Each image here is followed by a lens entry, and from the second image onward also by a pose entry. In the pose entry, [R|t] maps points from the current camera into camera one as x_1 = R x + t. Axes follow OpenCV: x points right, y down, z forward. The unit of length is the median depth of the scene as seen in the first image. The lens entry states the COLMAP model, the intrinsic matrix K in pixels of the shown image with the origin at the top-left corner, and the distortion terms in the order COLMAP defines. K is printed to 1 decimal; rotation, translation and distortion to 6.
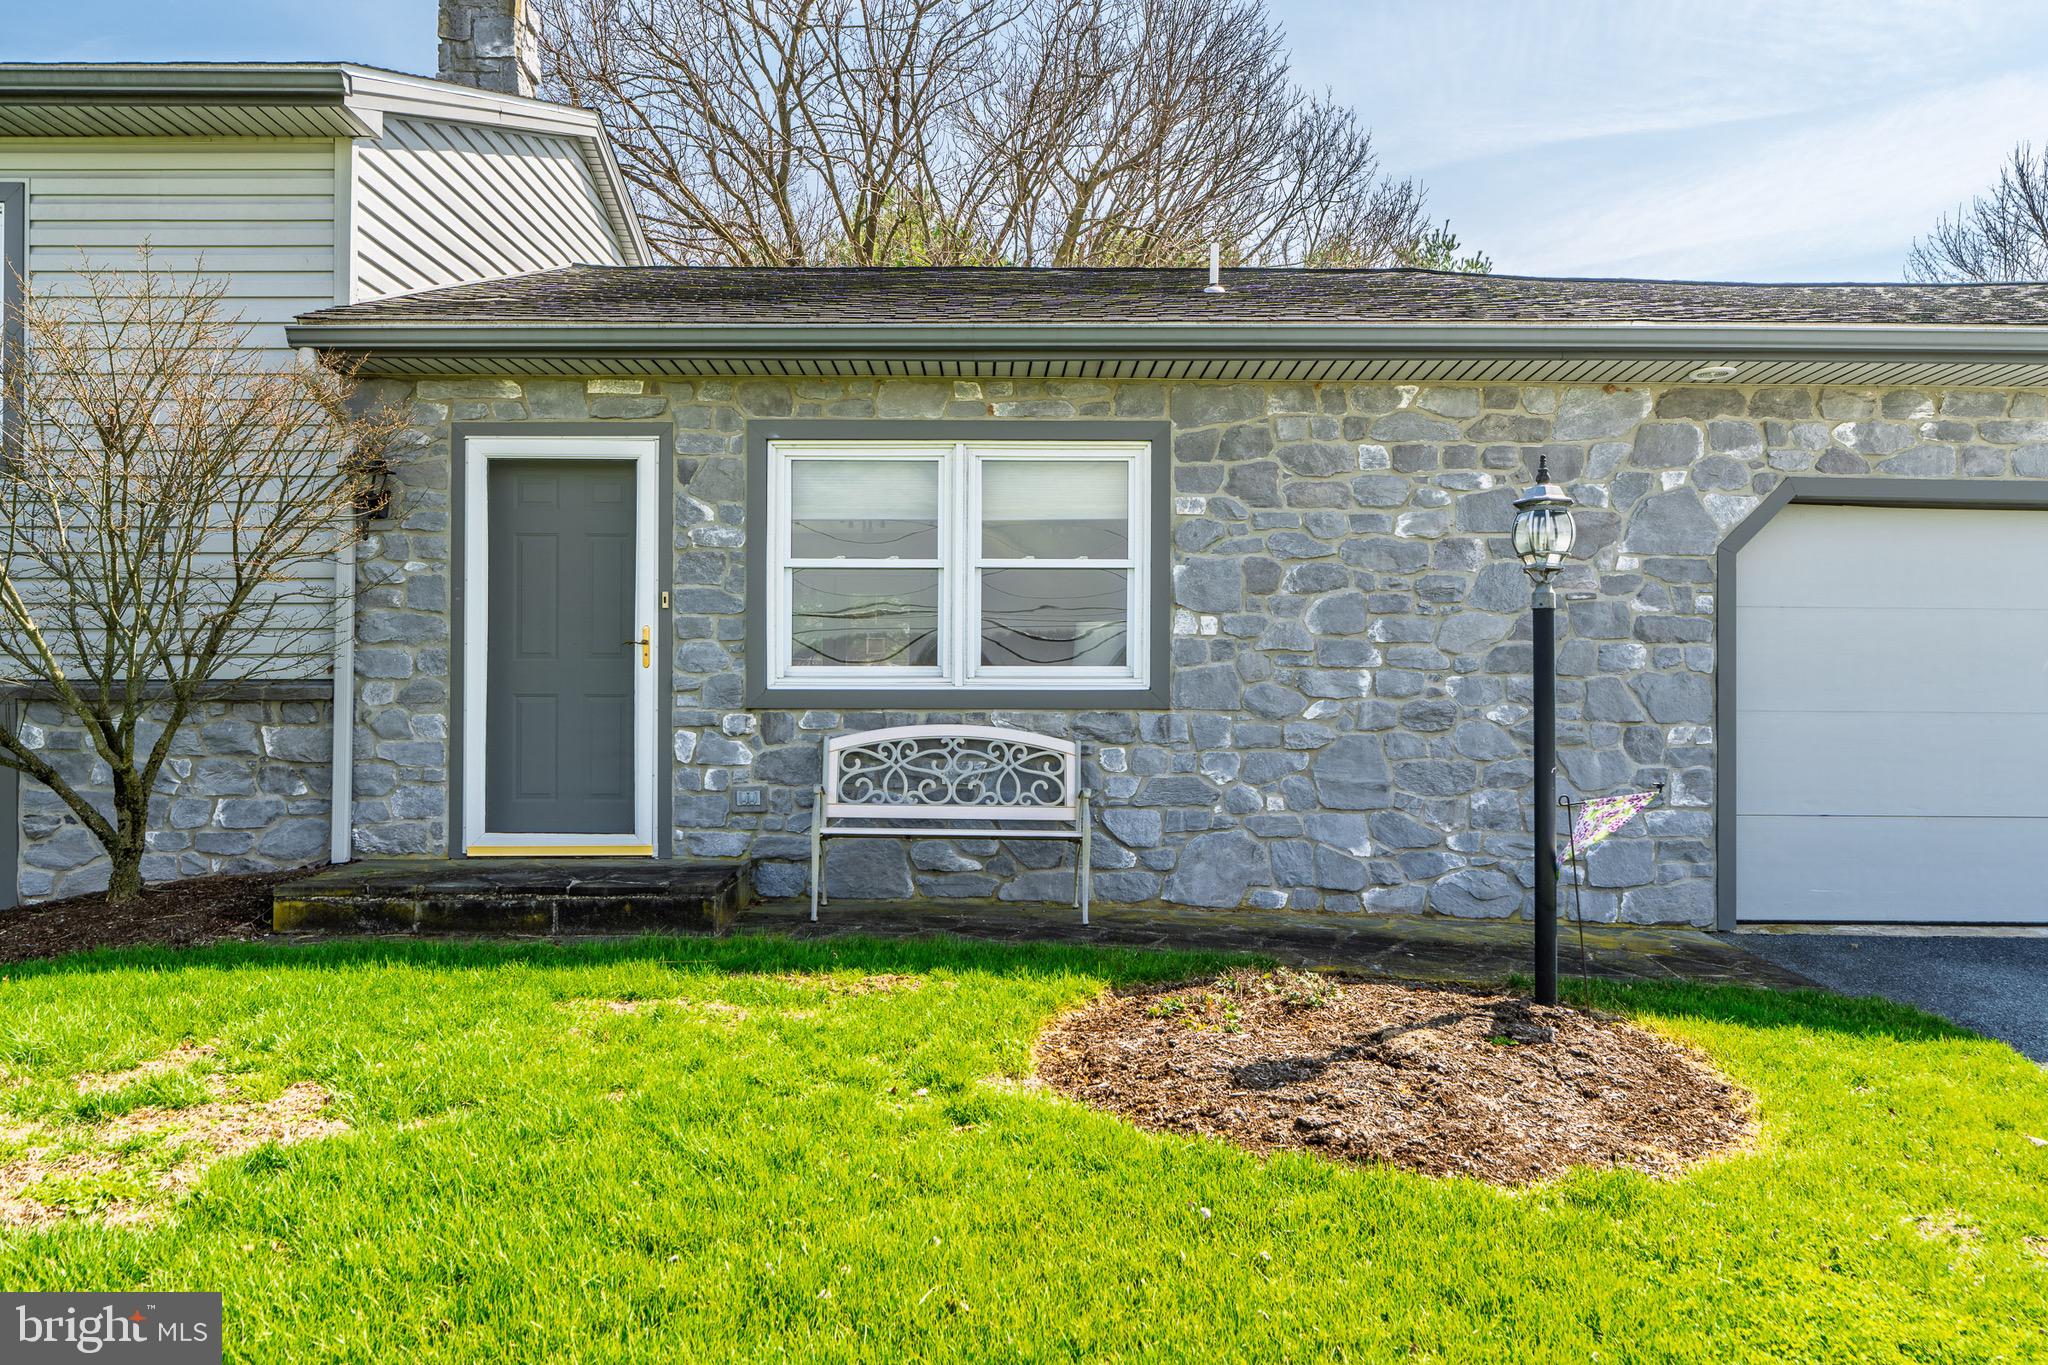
lens RADIAL K [[1526.9, 0, 1024.5], [0, 1526.9, 684.4], [0, 0, 1]] dist [0.000044, -0.005960]
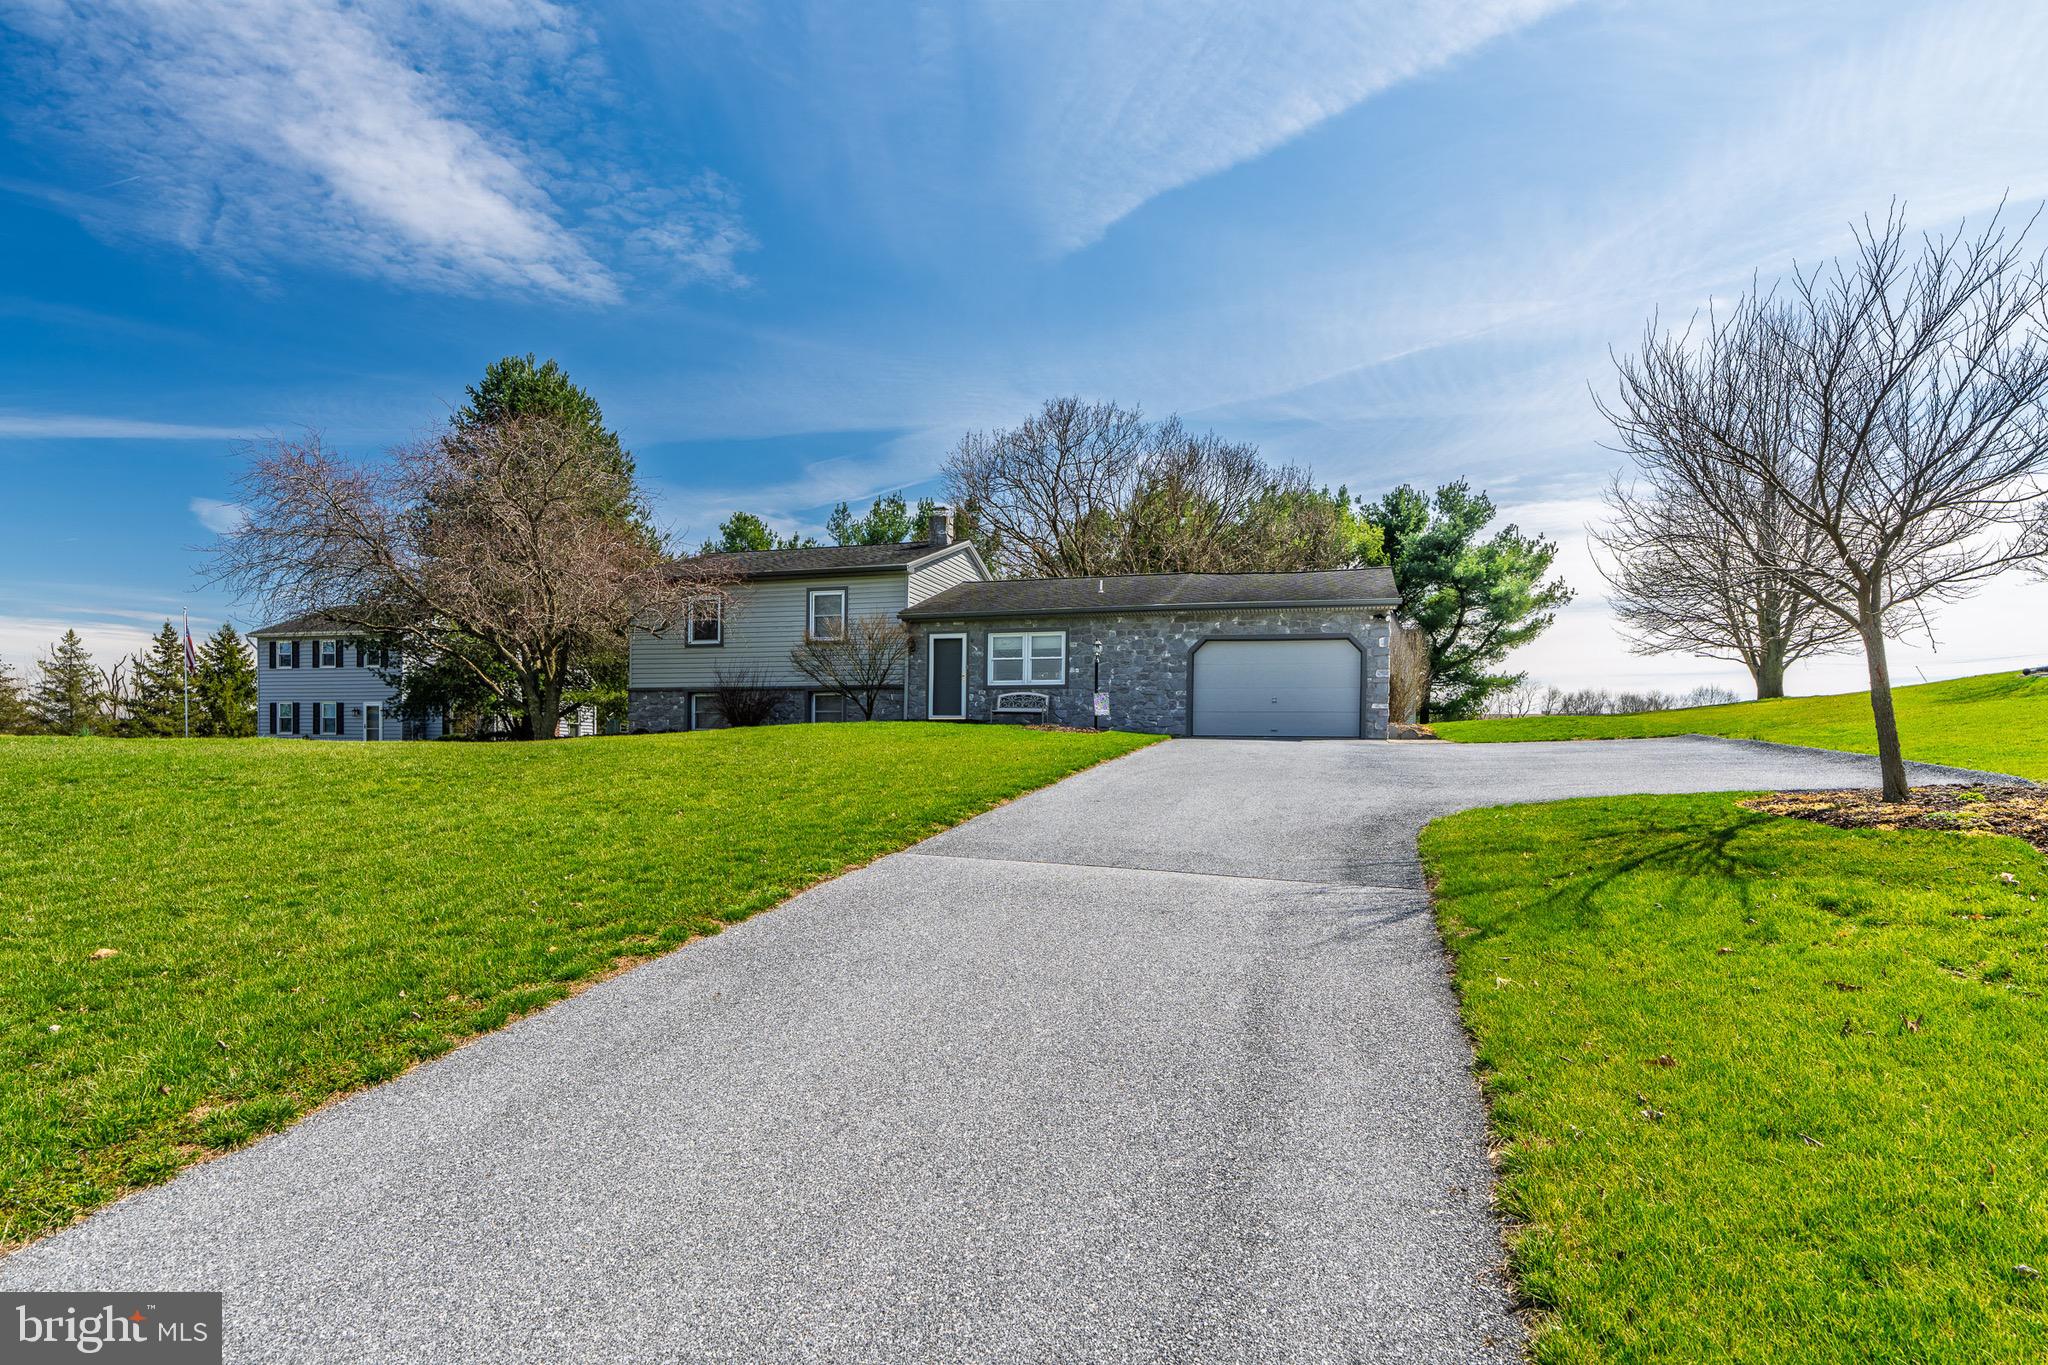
lens RADIAL K [[1035.1, 0, 1041.7], [0, 1035.1, 767.4], [0, 0, 1]] dist [-0.005948, -0.000300]
pose [[0.958540, 0.008858, -0.284821, 0.920044], [-0.007427, 0.999954, 0.006105, 0.239126], [0.284862, -0.003736, 0.958561, -2.063562]]
